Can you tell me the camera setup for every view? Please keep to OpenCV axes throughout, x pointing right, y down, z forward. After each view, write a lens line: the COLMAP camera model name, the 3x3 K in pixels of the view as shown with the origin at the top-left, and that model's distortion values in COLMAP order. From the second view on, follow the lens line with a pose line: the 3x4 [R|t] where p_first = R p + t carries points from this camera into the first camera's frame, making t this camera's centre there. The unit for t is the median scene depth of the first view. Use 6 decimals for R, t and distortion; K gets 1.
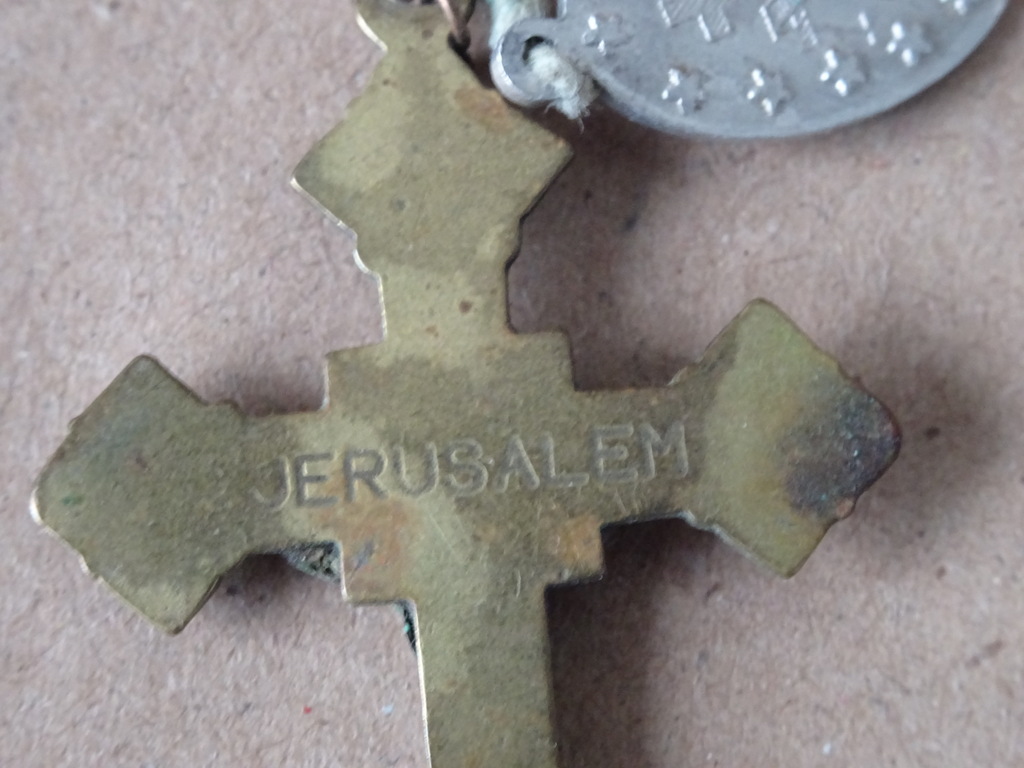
lens RADIAL K [[3479.2, 0, 512.0], [0, 3479.2, 384.0], [0, 0, 1]] dist [-1.028037, 0.432707]
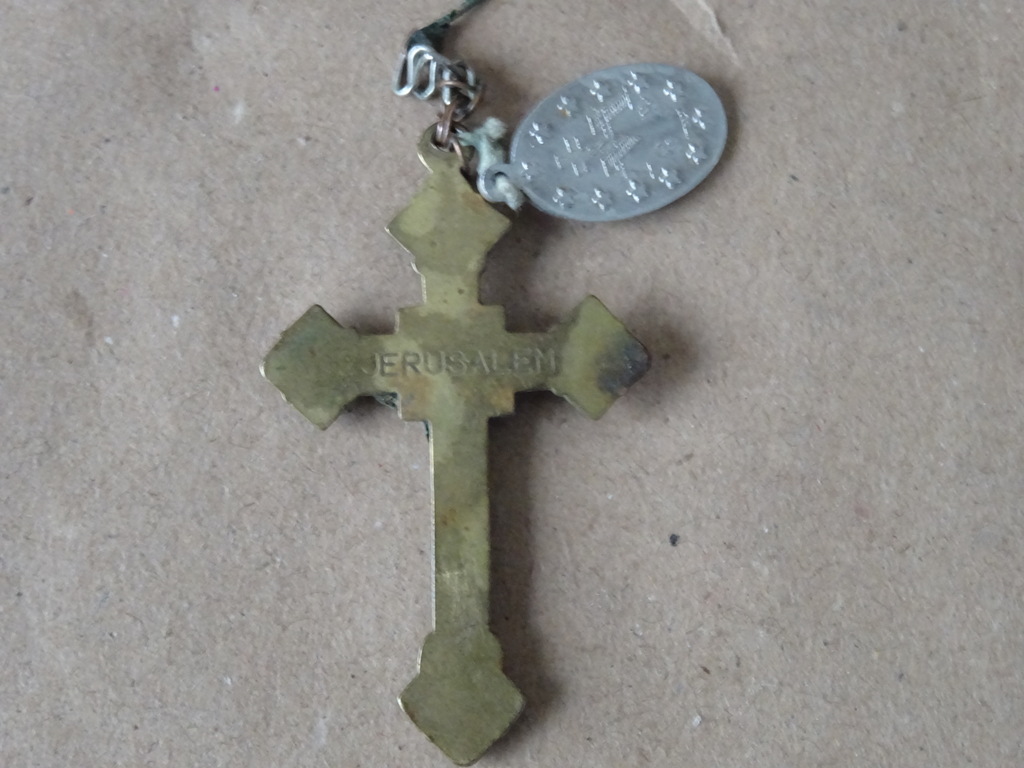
lens RADIAL K [[2009.5, 0, 512.0], [0, 2009.5, 384.0], [0, 0, 1]] dist [-0.190625, -0.202323]
pose [[0.997998, 0.059858, 0.020410, -0.003142], [-0.061485, 0.993899, 0.091572, -0.082993], [-0.014804, -0.092643, 0.995589, -0.303621]]
